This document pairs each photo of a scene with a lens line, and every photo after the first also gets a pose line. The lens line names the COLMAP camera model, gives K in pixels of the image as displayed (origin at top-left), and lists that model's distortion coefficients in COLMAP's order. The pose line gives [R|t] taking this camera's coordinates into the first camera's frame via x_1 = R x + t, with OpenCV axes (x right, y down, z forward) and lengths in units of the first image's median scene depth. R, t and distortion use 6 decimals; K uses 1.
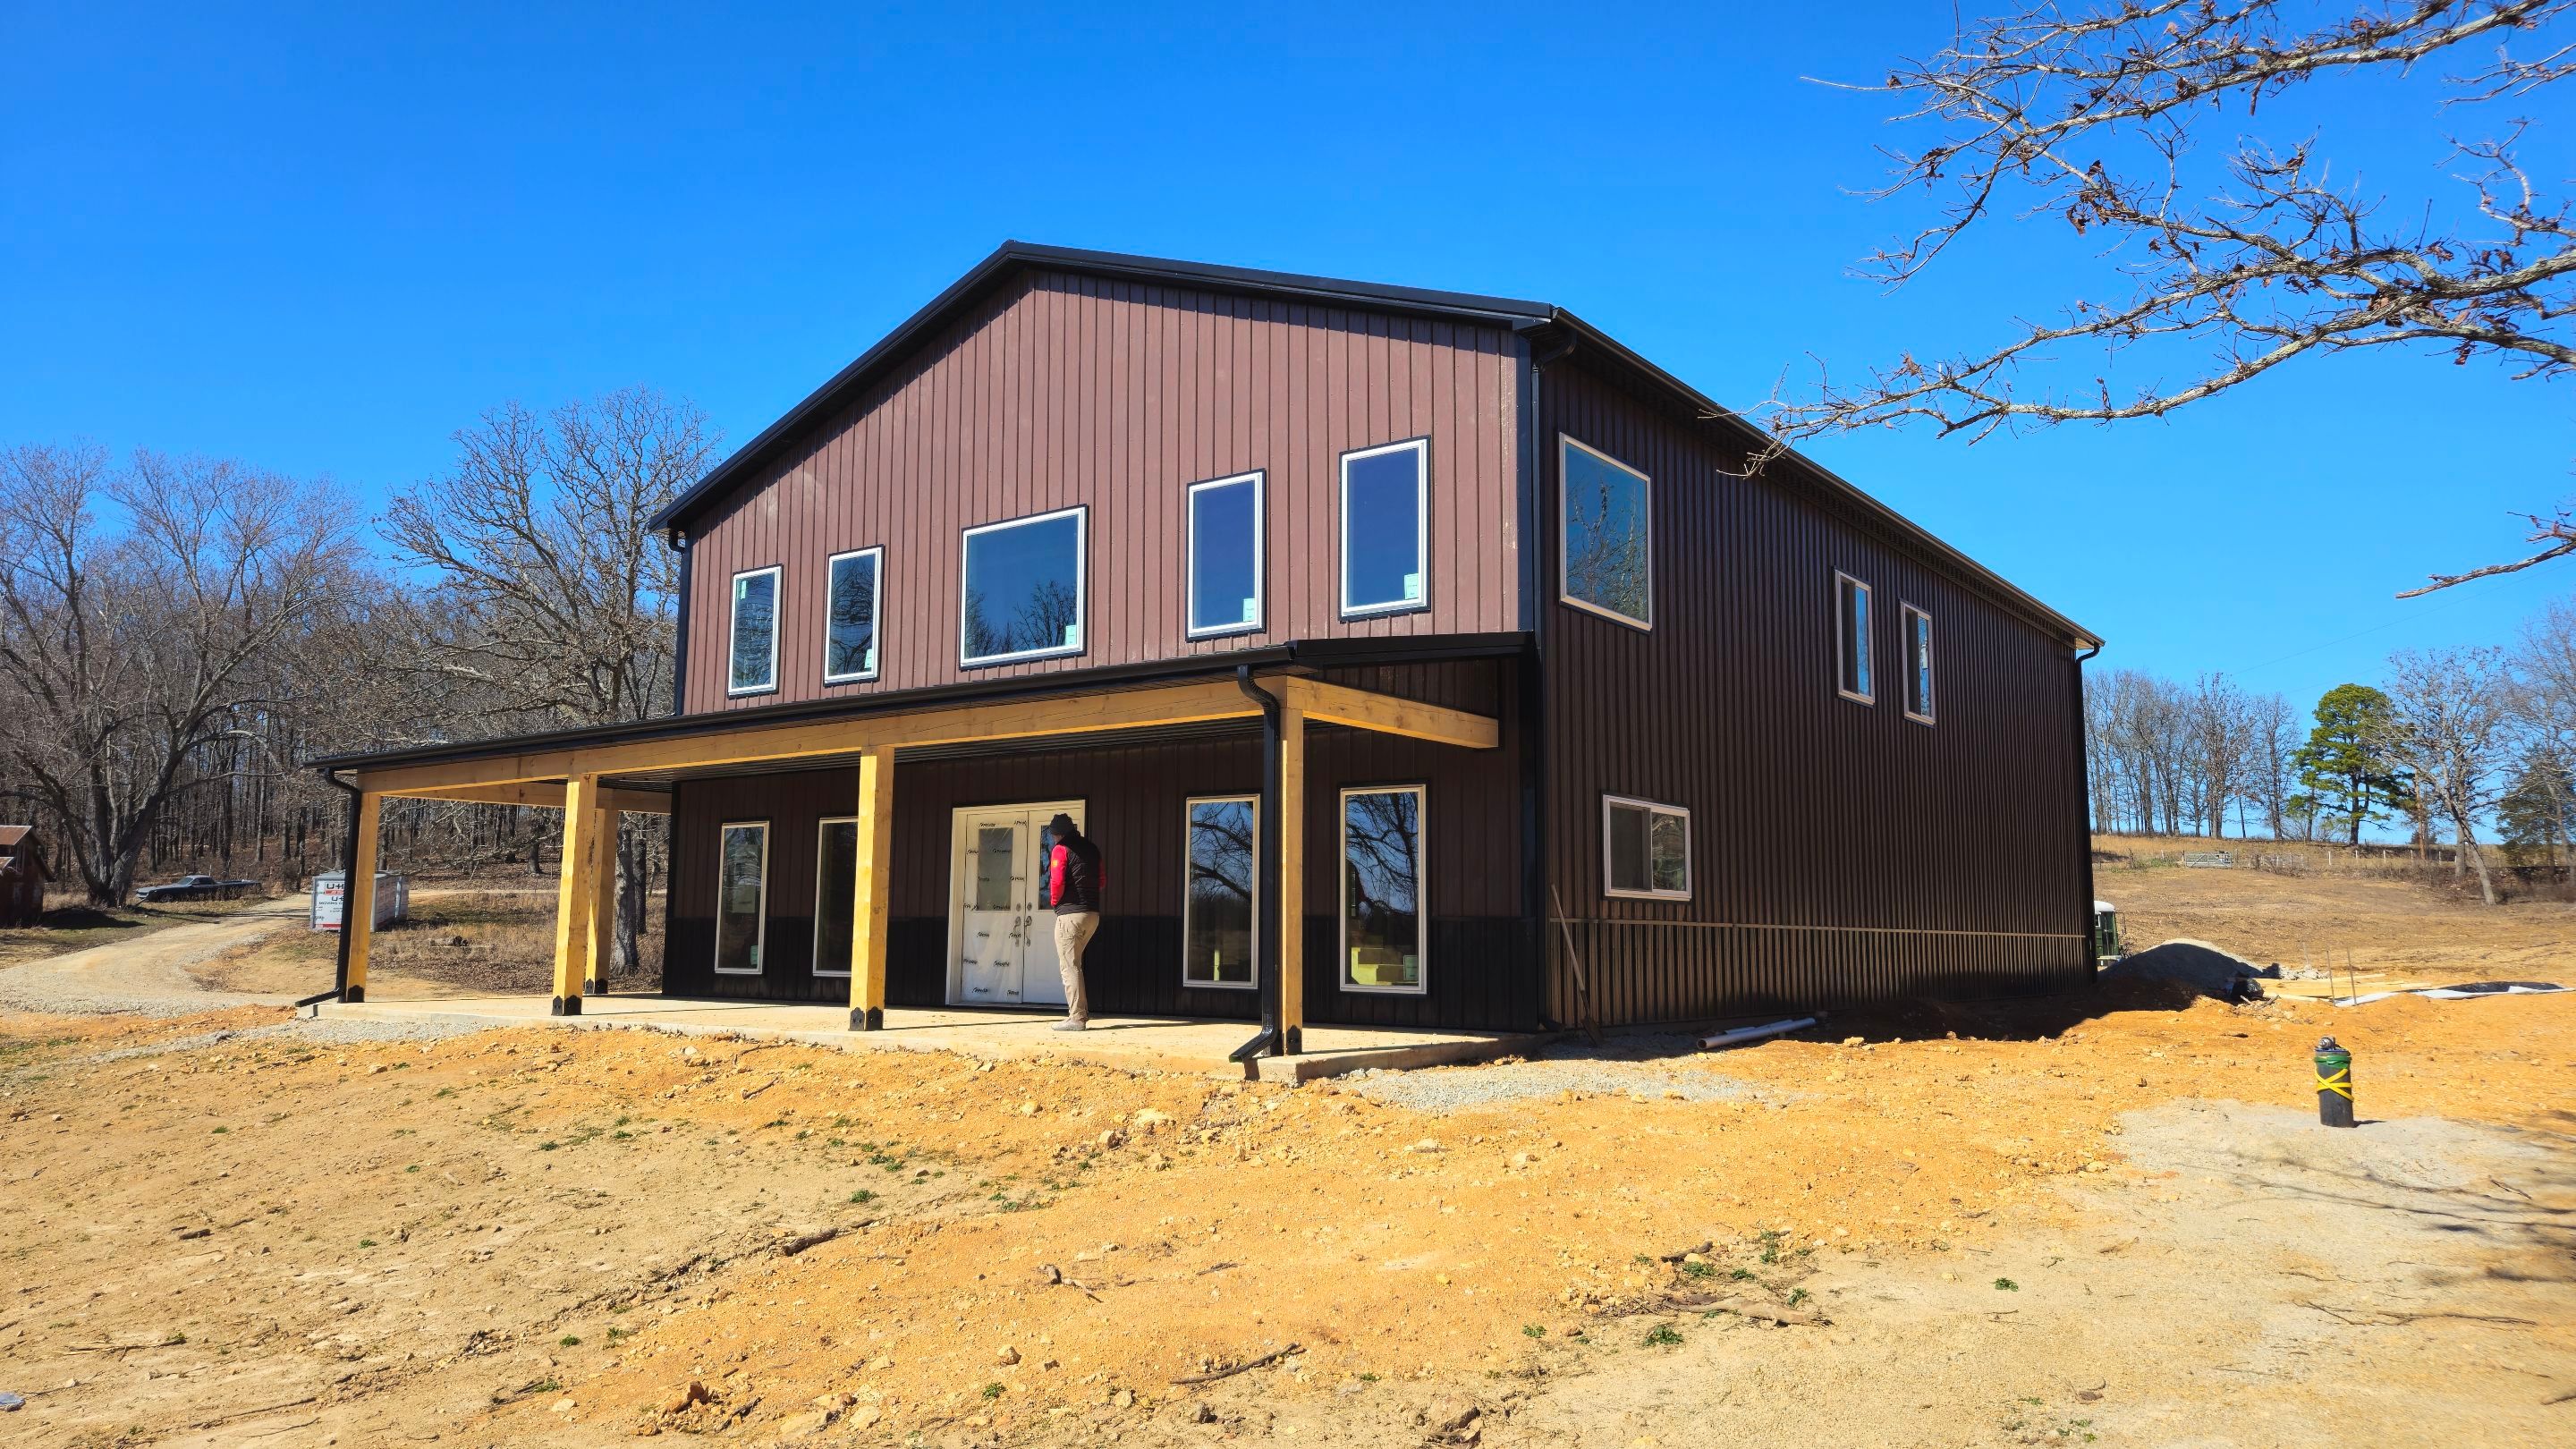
lens RADIAL K [[1680.7, 0, 1276.3], [0, 1680.7, 736.3], [0, 0, 1]] dist [0.043345, -0.002171]
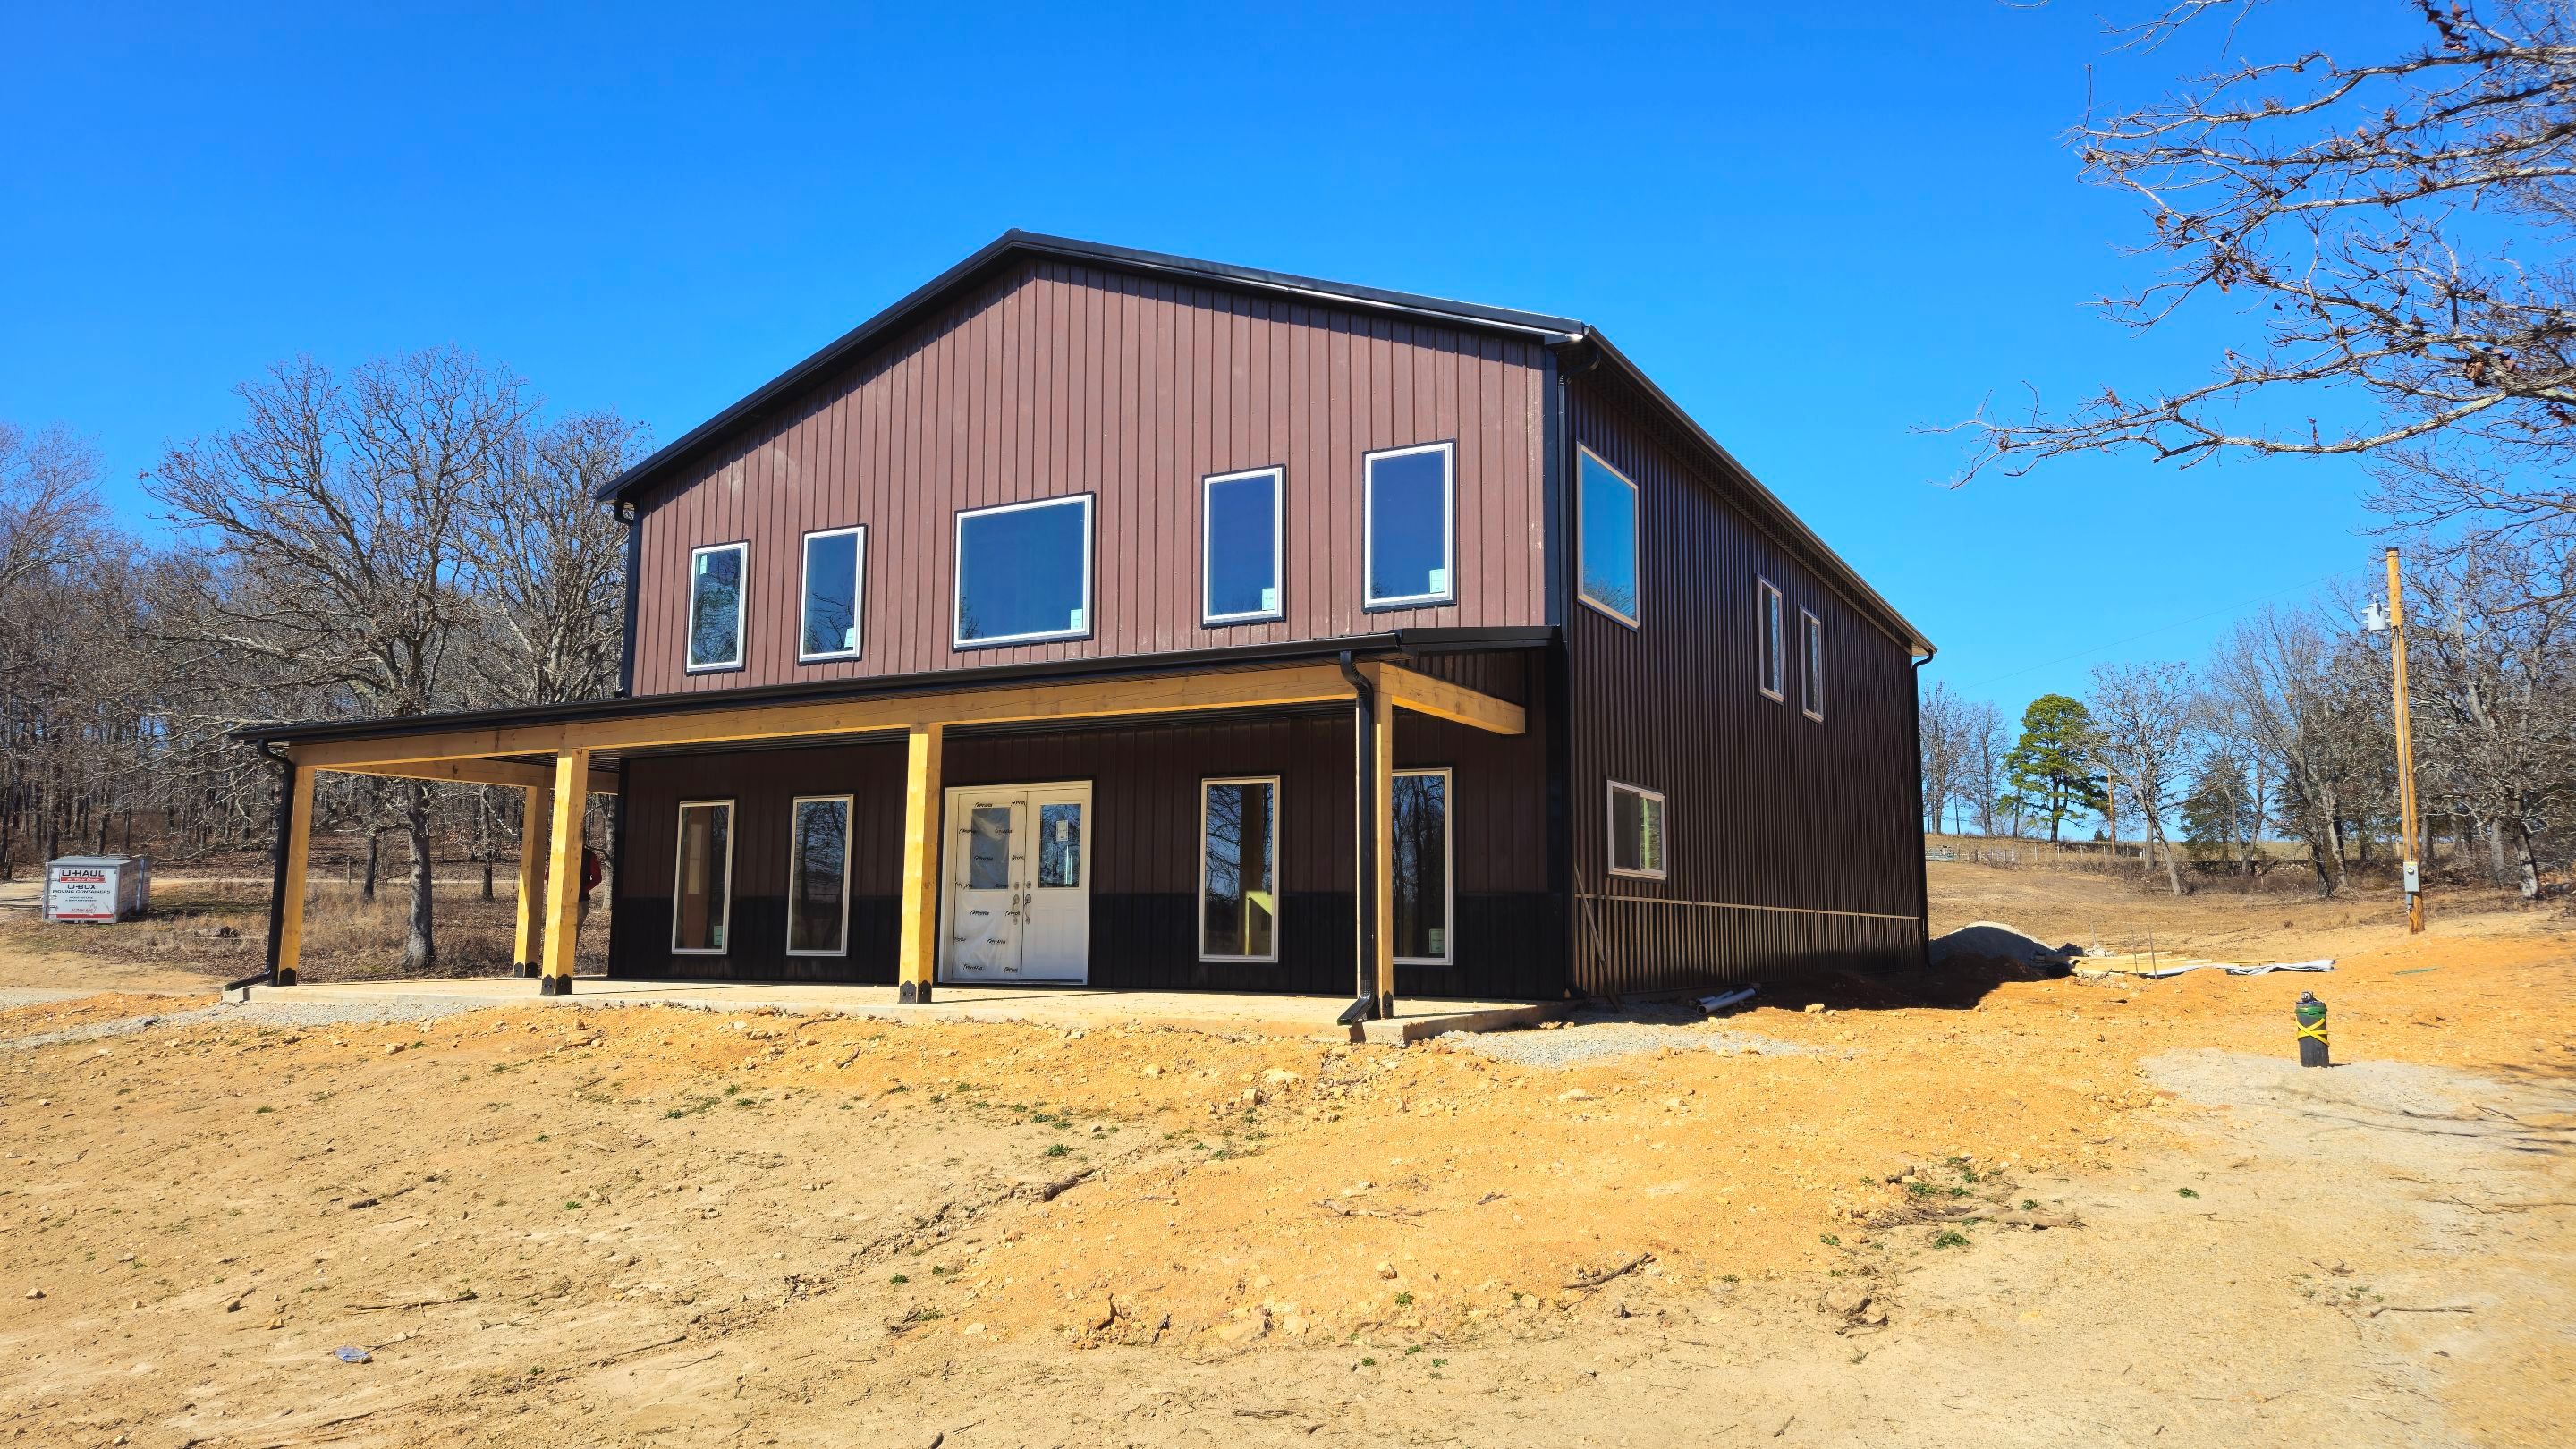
lens RADIAL K [[1677.7, 0, 1288.0], [0, 1677.7, 724.5], [0, 0, 1]] dist [0.046845, -0.000879]
pose [[0.989425, 0.015814, 0.144182, -0.139478], [-0.015422, 0.999874, -0.003832, 0.005677], [-0.144224, 0.001568, 0.989544, -0.027635]]
